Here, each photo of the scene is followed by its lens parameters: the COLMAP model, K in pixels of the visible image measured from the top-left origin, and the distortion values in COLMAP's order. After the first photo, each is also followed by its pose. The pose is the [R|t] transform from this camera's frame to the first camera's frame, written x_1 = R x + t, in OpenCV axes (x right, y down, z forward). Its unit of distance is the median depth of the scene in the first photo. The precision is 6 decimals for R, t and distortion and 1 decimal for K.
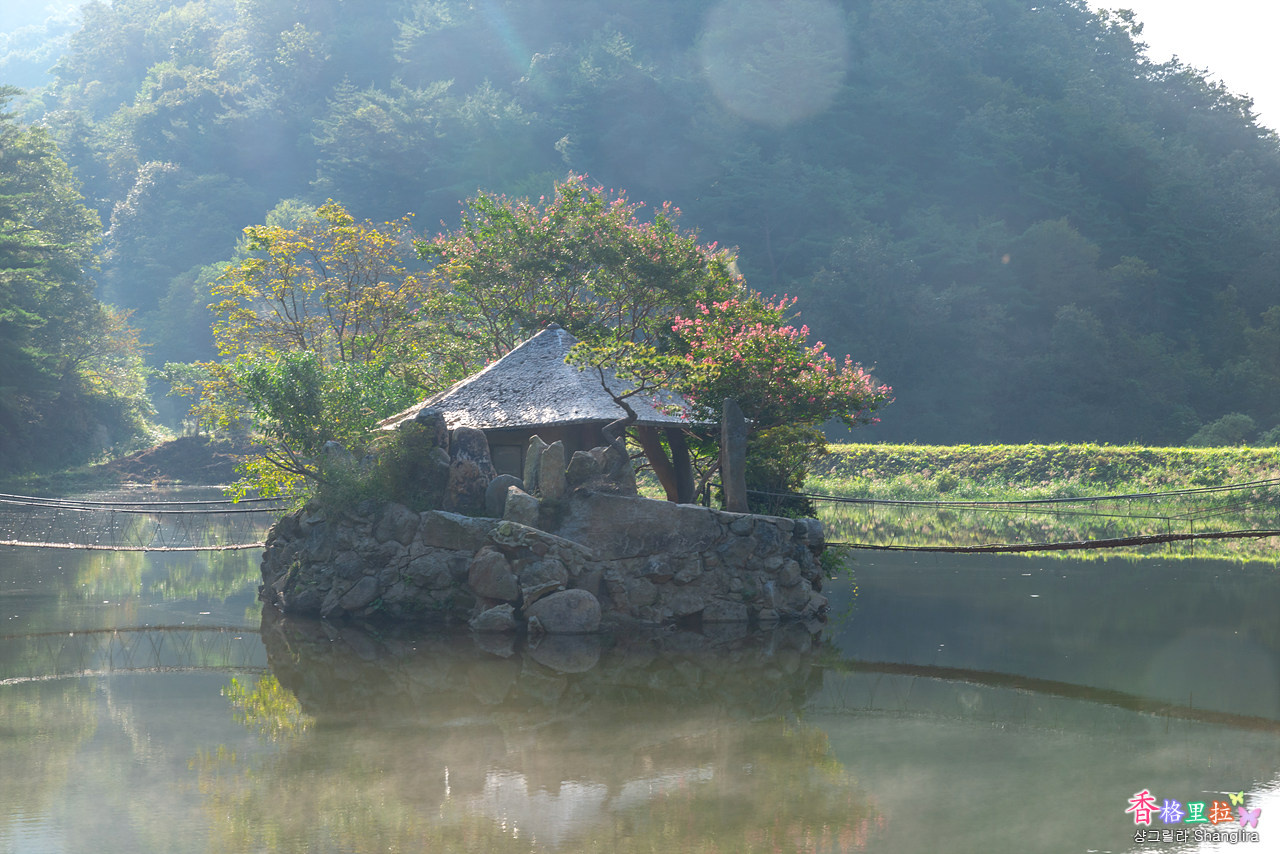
lens RADIAL K [[2519.7, 0, 642.4], [0, 2519.7, 428.8], [0, 0, 1]] dist [0.005853, 0.000000]
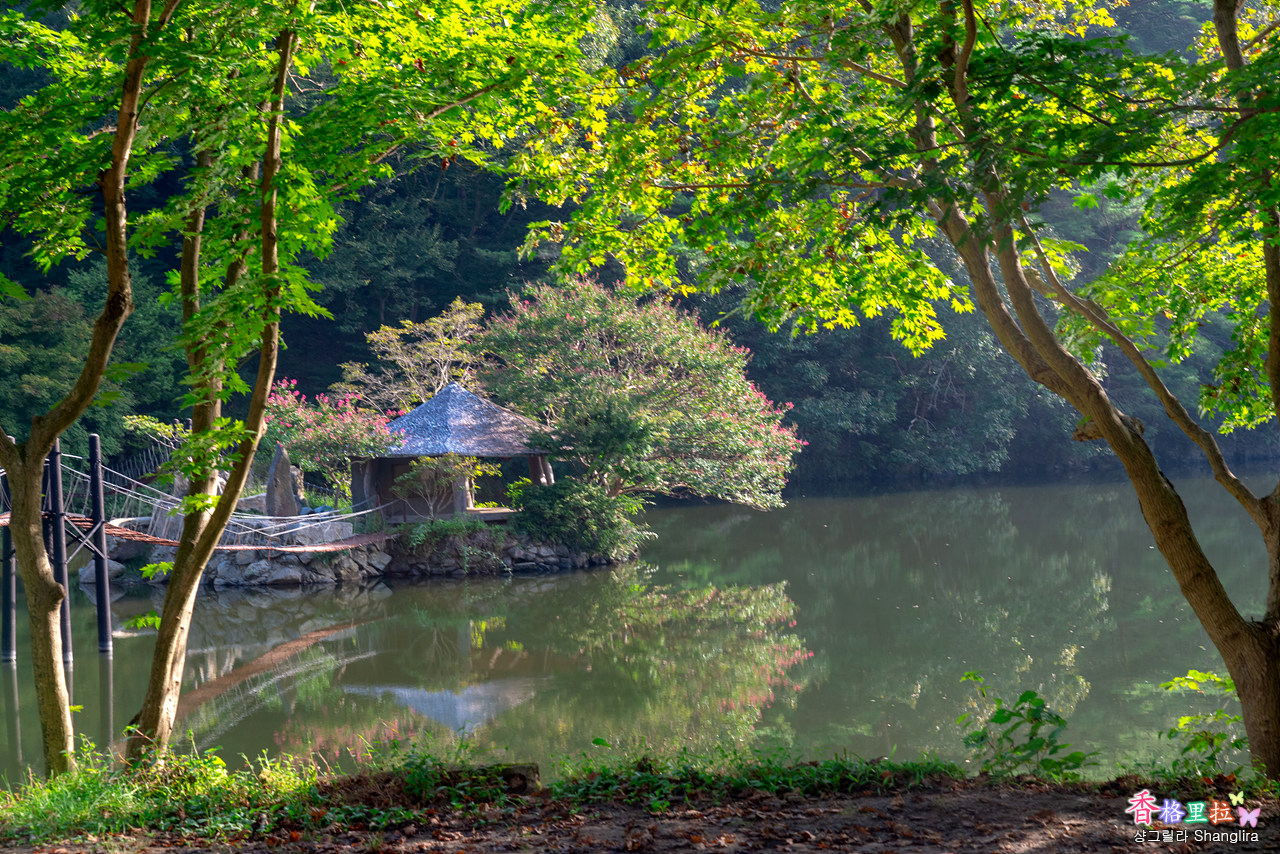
lens RADIAL K [[2519.7, 0, 614.4], [0, 2519.7, 432.9], [0, 0, 1]] dist [0.005853, 0.000000]
pose [[0.345673, 0.010642, -0.938295, 1.659378], [0.031075, 0.999257, 0.022781, -0.050195], [0.937840, -0.037033, 0.345086, 0.694138]]
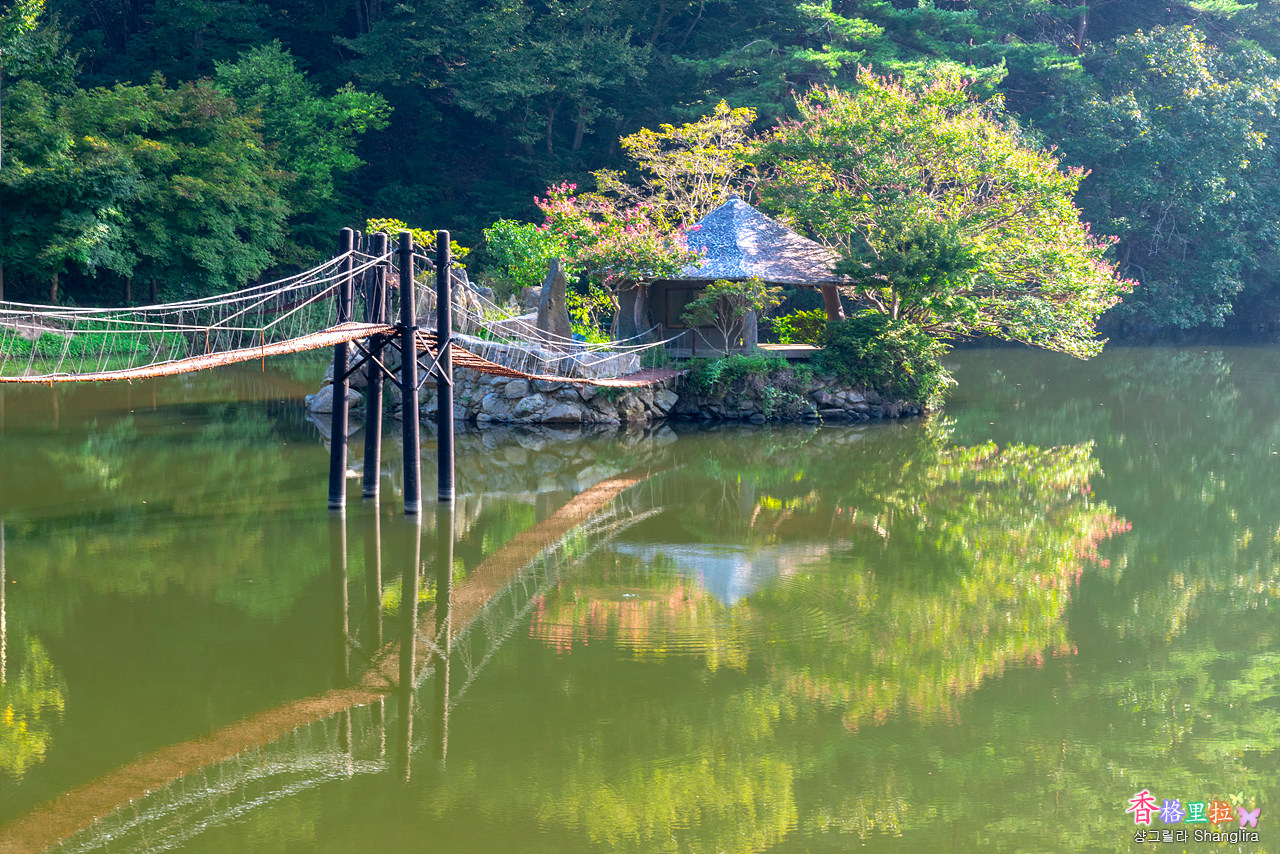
lens RADIAL K [[2519.7, 0, 629.0], [0, 2519.7, 427.1], [0, 0, 1]] dist [0.005853, 0.000000]
pose [[0.359859, 0.078765, -0.929676, 1.362919], [-0.008438, 0.996664, 0.081174, -0.032945], [0.932969, -0.021366, 0.359323, 0.590080]]
